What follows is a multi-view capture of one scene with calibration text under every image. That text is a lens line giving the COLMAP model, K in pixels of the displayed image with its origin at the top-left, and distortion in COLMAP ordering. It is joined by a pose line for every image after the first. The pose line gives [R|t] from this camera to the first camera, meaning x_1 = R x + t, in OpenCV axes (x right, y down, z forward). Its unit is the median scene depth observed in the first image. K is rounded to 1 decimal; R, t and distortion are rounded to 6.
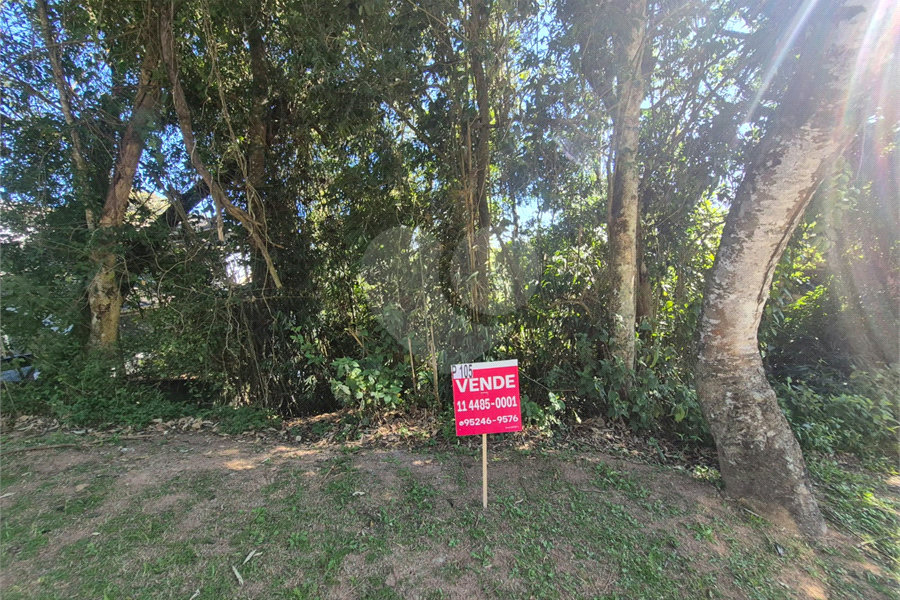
lens RADIAL K [[382.3, 0, 433.3], [0, 382.3, 299.8], [0, 0, 1]] dist [-0.000620, 0.000956]
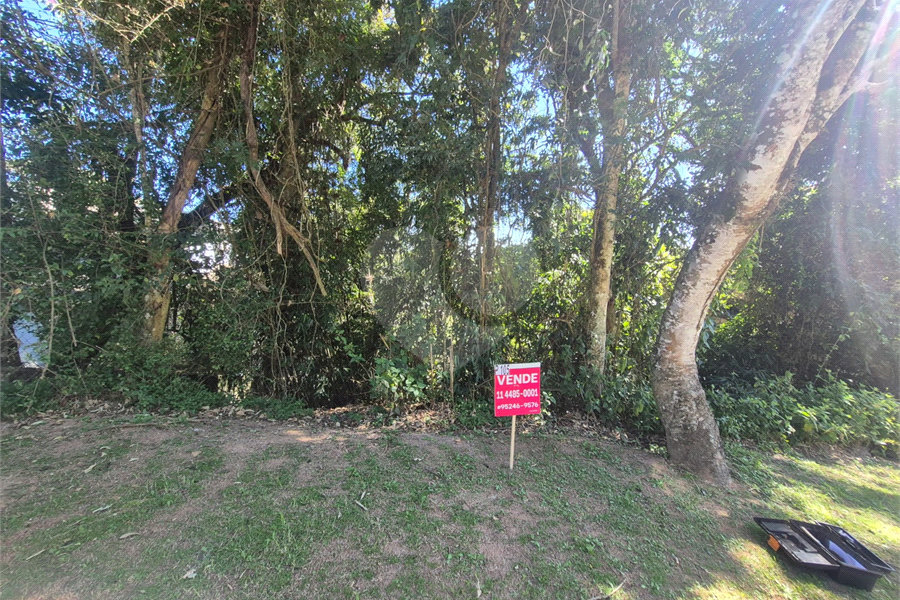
lens RADIAL K [[415.3, 0, 417.2], [0, 415.3, 295.0], [0, 0, 1]] dist [0.002625, -0.000683]
pose [[0.990342, 0.054894, 0.127319, -0.433693], [-0.053470, 0.998463, -0.014577, -0.045651], [-0.127923, 0.007629, 0.991755, -0.456522]]
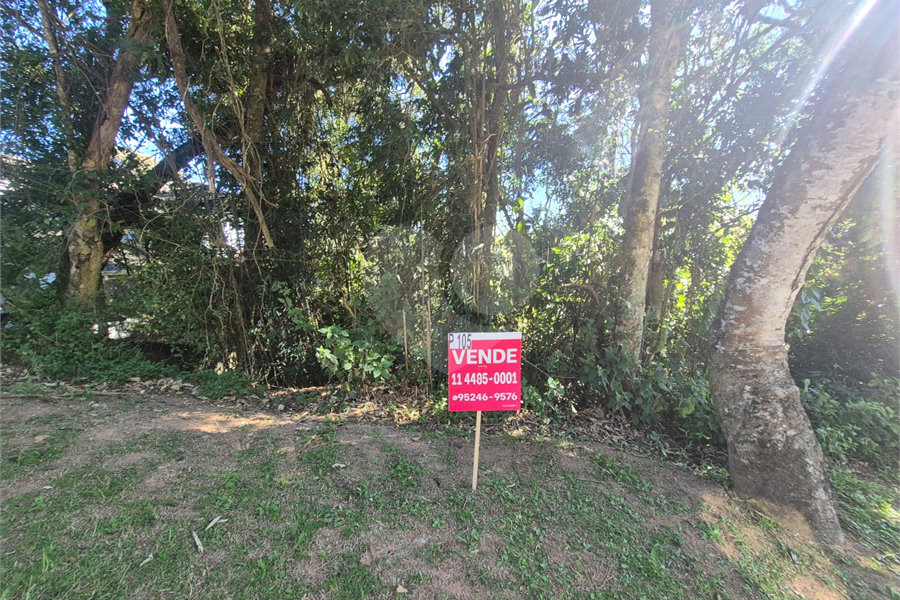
lens RADIAL K [[382.3, 0, 429.0], [0, 382.3, 305.0], [0, 0, 1]] dist [-0.000620, 0.000956]
pose [[0.997601, 0.069221, -0.000638, -0.003529], [-0.069139, 0.996797, 0.040184, 0.069441], [0.003417, -0.040043, 0.999192, 0.094922]]
